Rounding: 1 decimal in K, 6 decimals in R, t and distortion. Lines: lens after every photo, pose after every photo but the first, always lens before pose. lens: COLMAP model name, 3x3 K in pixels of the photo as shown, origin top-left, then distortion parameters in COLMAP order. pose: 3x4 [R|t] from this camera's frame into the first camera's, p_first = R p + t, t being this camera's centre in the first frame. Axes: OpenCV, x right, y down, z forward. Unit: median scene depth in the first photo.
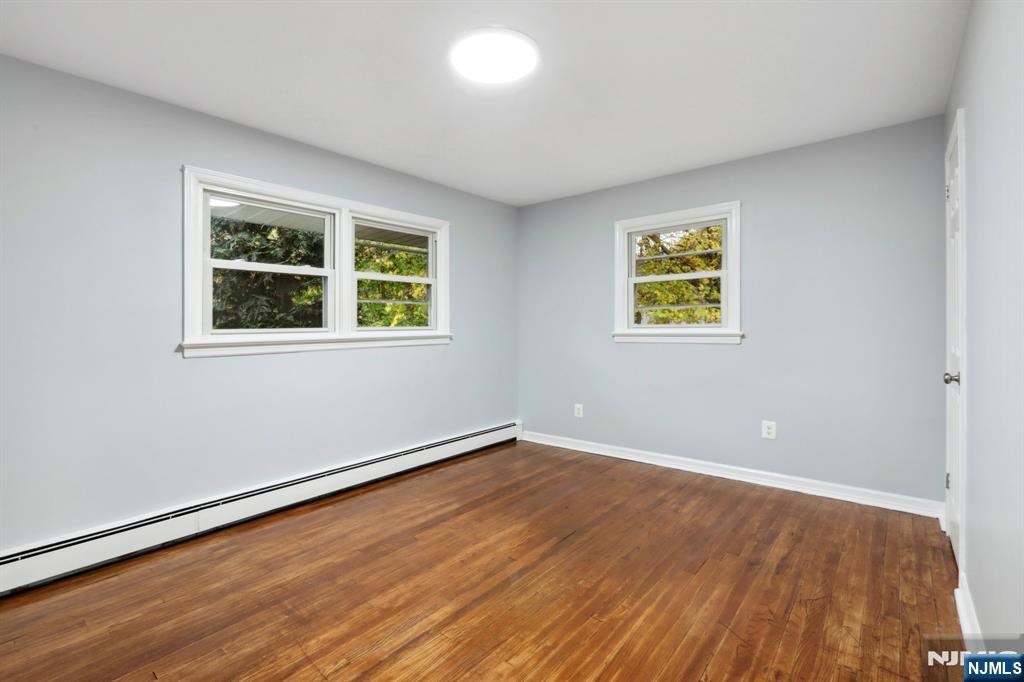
lens RADIAL K [[467.0, 0, 518.0], [0, 467.0, 331.8], [0, 0, 1]] dist [0.007581, 0.001362]
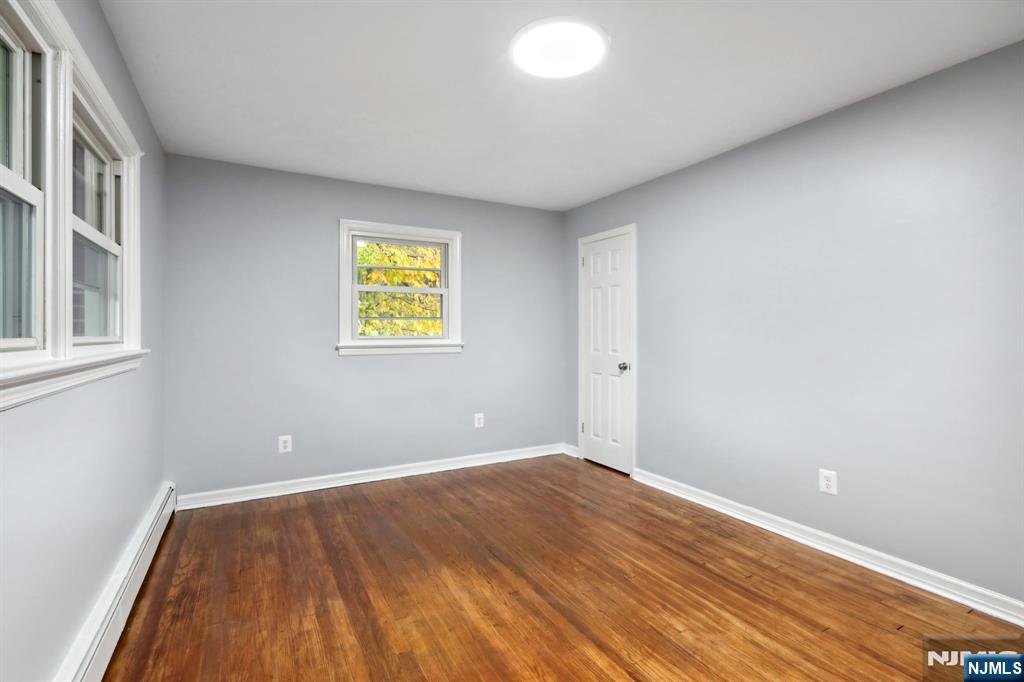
lens RADIAL K [[467.0, 0, 499.5], [0, 467.0, 338.8], [0, 0, 1]] dist [0.007581, 0.001362]
pose [[0.370708, 0.005213, 0.928735, -0.825569], [0.004200, 0.999965, -0.007289, -0.001725], [-0.928740, 0.006602, 0.370673, 0.648642]]
